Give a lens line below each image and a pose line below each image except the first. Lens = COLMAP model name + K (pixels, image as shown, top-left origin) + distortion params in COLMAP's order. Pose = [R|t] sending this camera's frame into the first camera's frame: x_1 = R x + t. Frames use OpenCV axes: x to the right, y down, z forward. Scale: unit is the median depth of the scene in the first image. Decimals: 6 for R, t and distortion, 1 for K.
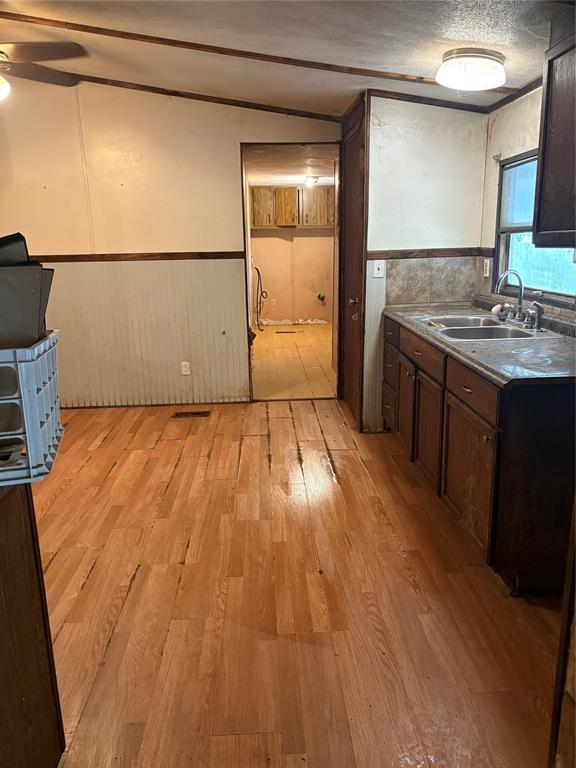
lens RADIAL K [[632.0, 0, 288.0], [0, 632.0, 384.0], [0, 0, 1]] dist [0.148944, -0.213869]
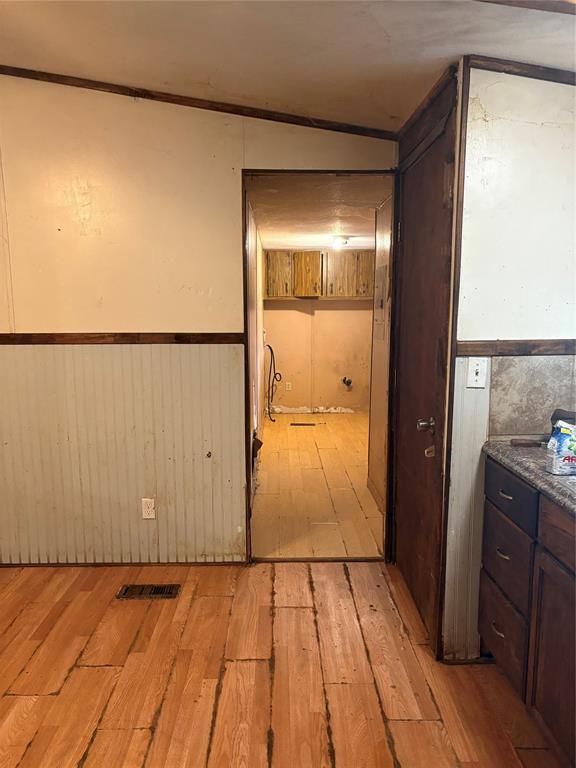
lens RADIAL K [[632.0, 0, 288.0], [0, 632.0, 384.0], [0, 0, 1]] dist [0.148944, -0.213869]
pose [[0.999468, 0.019838, -0.025869, -0.005841], [-0.022496, 0.994019, -0.106863, -0.087480], [0.023594, 0.107388, 0.993937, 0.360213]]
